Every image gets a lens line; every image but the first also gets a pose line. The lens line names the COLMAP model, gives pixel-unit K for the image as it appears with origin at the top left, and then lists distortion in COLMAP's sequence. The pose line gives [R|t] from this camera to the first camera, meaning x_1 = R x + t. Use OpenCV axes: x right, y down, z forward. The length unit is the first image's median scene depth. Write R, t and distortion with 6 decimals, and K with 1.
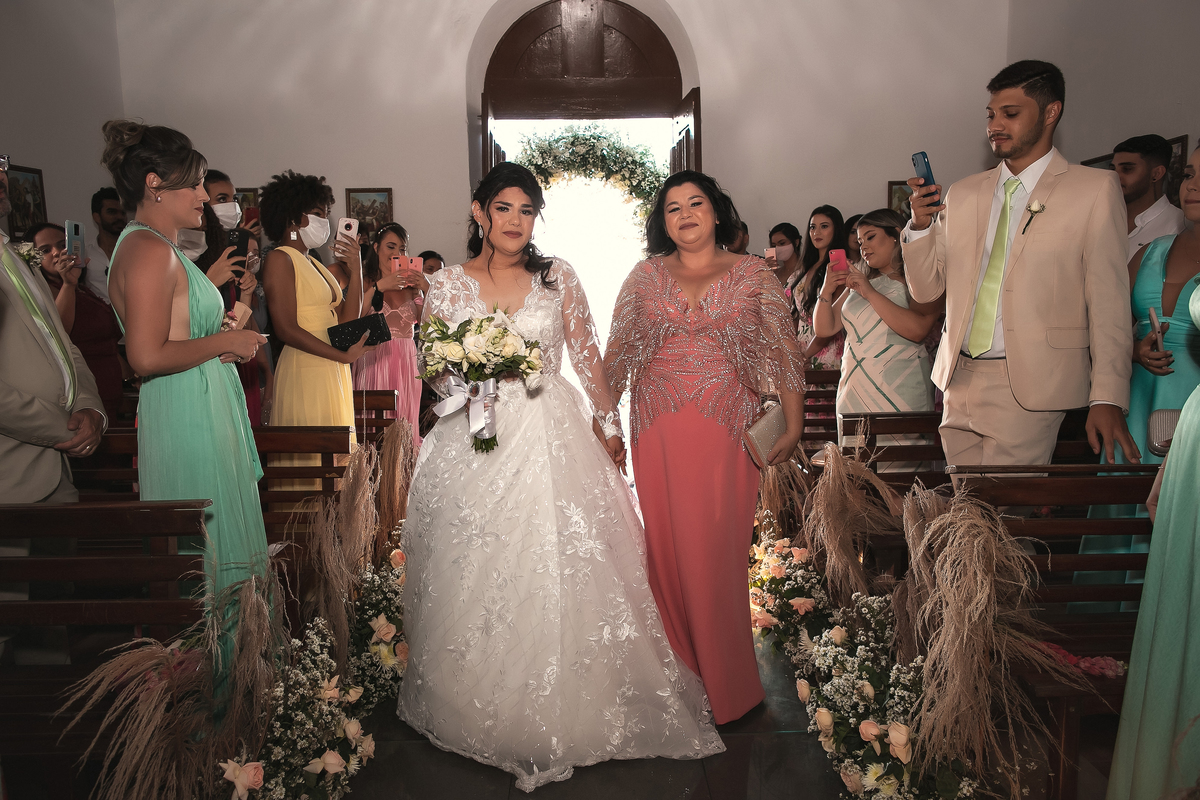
lens RADIAL K [[829.2, 0, 604.3], [0, 829.2, 360.8], [0, 0, 1]] dist [-0.004683, 0.000651]
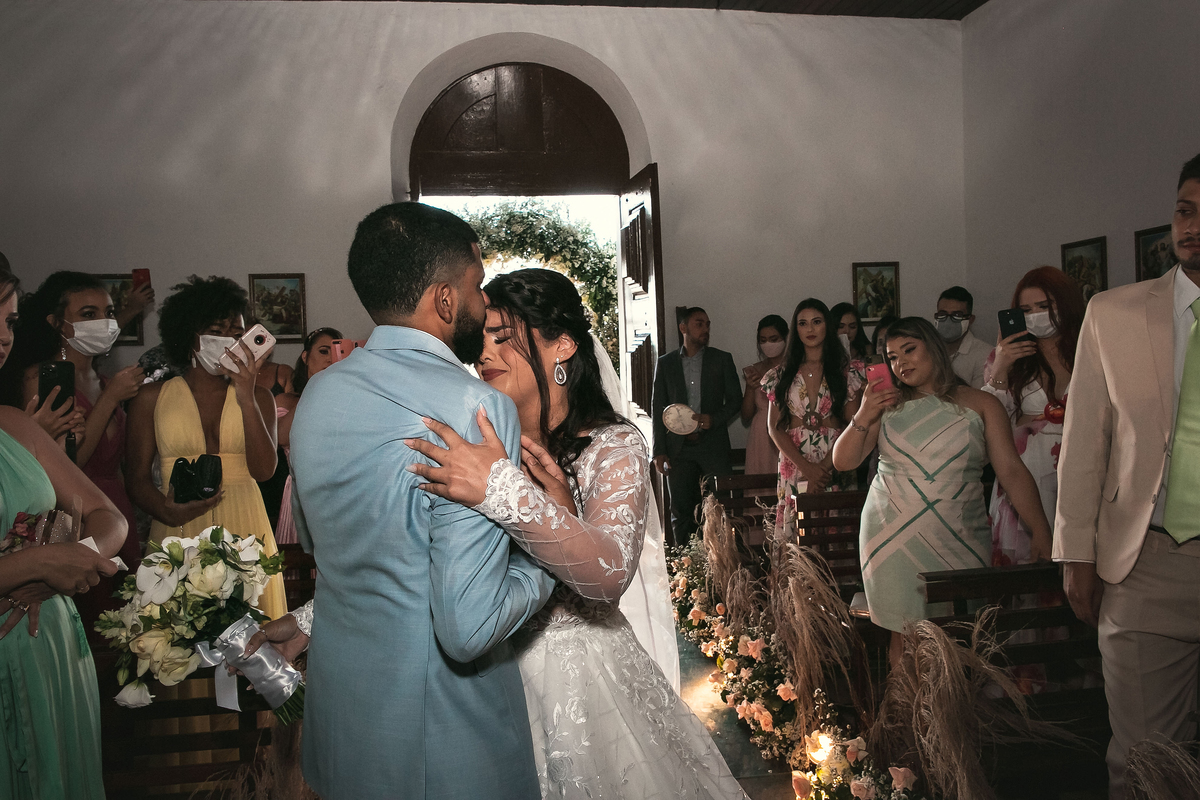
lens RADIAL K [[839.5, 0, 600.2], [0, 839.5, 377.0], [0, 0, 1]] dist [-0.001457, 0.006129]
pose [[0.993638, -0.019656, 0.110889, -0.057035], [0.026701, 0.997693, -0.062411, -0.044079], [-0.109407, 0.064975, 0.991871, 0.120057]]
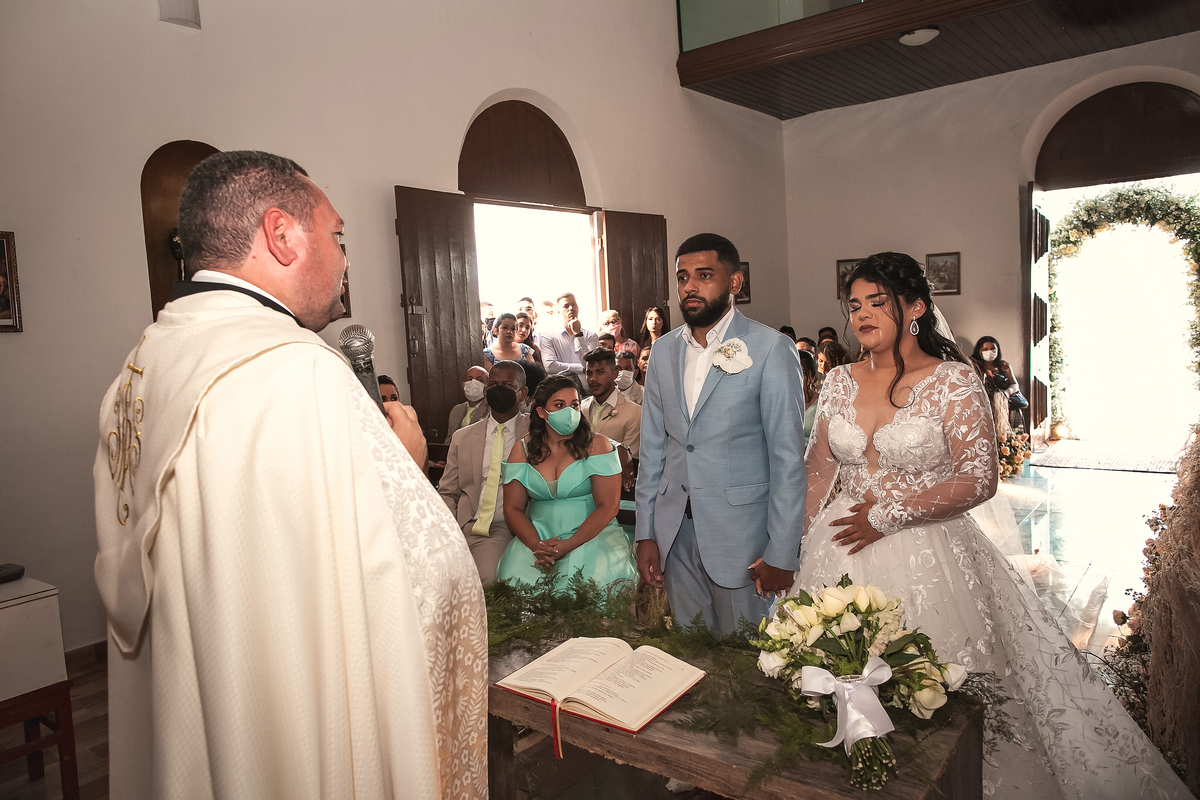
lens RADIAL K [[839.5, 0, 600.2], [0, 839.5, 377.0], [0, 0, 1]] dist [-0.001457, 0.006129]
pose [[0.780911, 0.017631, -0.624394, 0.191395], [-0.019575, 0.999801, 0.003750, 0.012881], [0.624336, 0.009294, 0.781101, -0.586937]]
